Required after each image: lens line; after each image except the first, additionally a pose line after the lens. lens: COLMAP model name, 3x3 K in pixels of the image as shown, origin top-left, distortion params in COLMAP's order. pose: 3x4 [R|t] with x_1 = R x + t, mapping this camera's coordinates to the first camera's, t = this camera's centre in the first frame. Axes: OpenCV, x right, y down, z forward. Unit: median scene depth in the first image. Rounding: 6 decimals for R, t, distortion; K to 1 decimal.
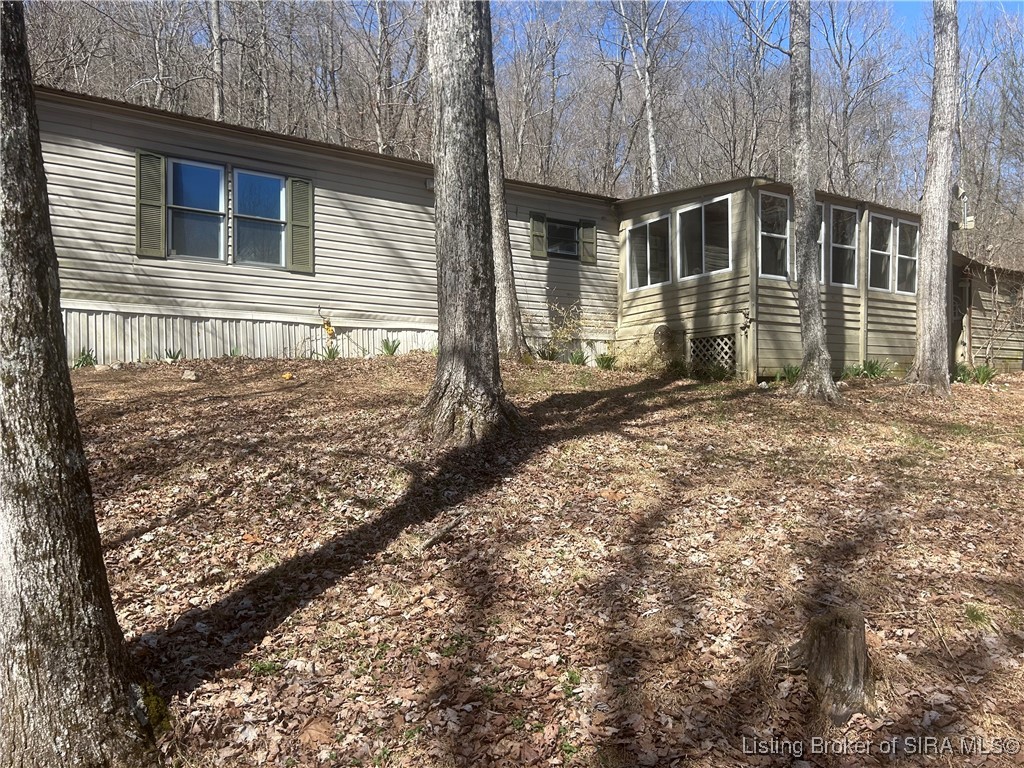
lens RADIAL K [[784.3, 0, 512.0], [0, 784.3, 384.0], [0, 0, 1]] dist [0.048837, -0.057027]
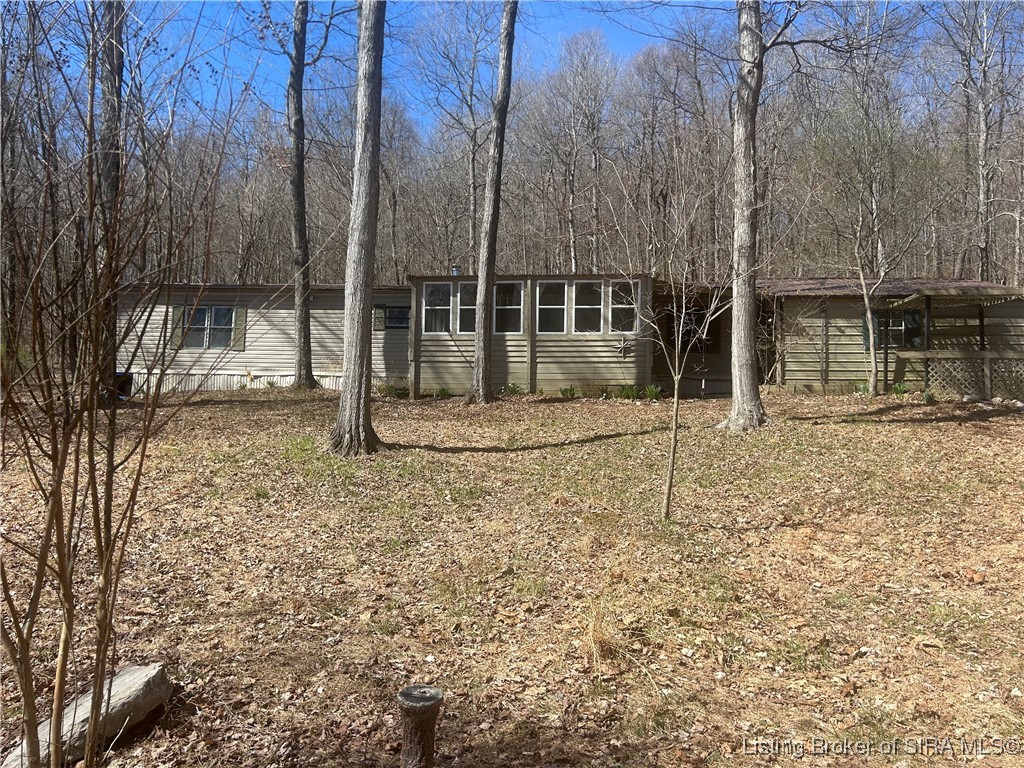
lens RADIAL K [[784.3, 0, 512.0], [0, 784.3, 384.0], [0, 0, 1]] dist [0.048837, -0.057027]
pose [[0.769237, -0.035121, -0.637997, 1.363093], [-0.007015, 0.997964, -0.063395, 0.063587], [0.638925, 0.053241, 0.767425, -0.122767]]
